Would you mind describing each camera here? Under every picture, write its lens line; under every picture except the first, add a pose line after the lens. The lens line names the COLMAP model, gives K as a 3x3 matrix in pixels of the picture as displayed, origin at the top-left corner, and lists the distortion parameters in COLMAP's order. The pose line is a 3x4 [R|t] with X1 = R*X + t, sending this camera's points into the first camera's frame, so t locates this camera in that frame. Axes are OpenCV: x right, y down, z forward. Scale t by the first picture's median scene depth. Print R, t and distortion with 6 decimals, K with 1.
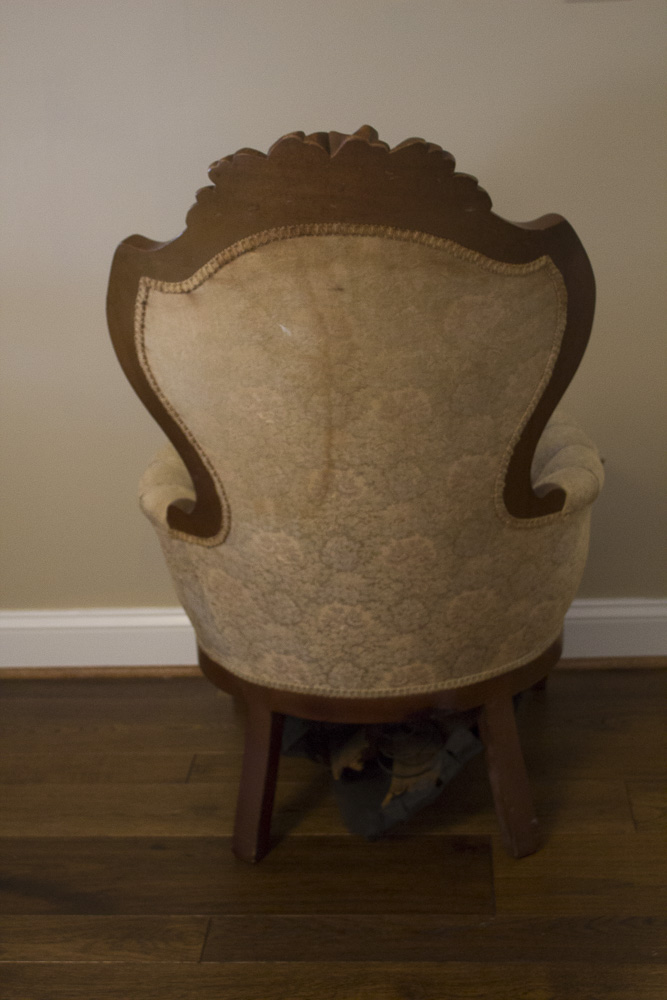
lens RADIAL K [[1473.4, 0, 333.5], [0, 1473.4, 500.0], [0, 0, 1]] dist [0.011125, 0.004228]
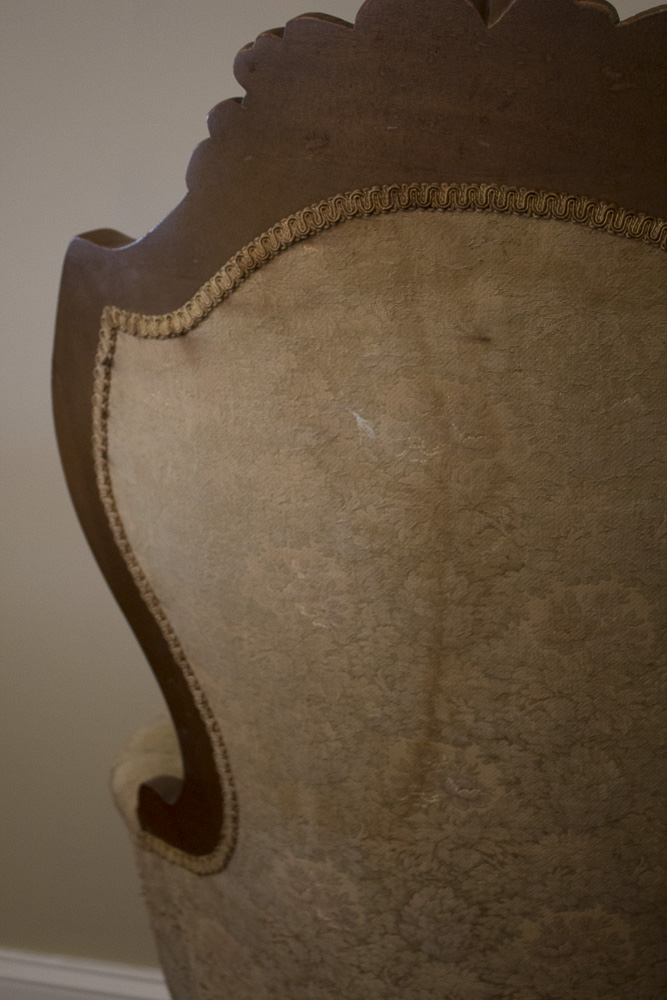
lens RADIAL K [[1465.3, 0, 333.5], [0, 1465.3, 500.0], [0, 0, 1]] dist [-0.030388, 0.036244]
pose [[0.982251, 0.106805, -0.154195, 0.032669], [-0.141194, 0.962181, -0.232963, 0.020289], [0.123482, 0.250600, 0.960183, 0.520572]]
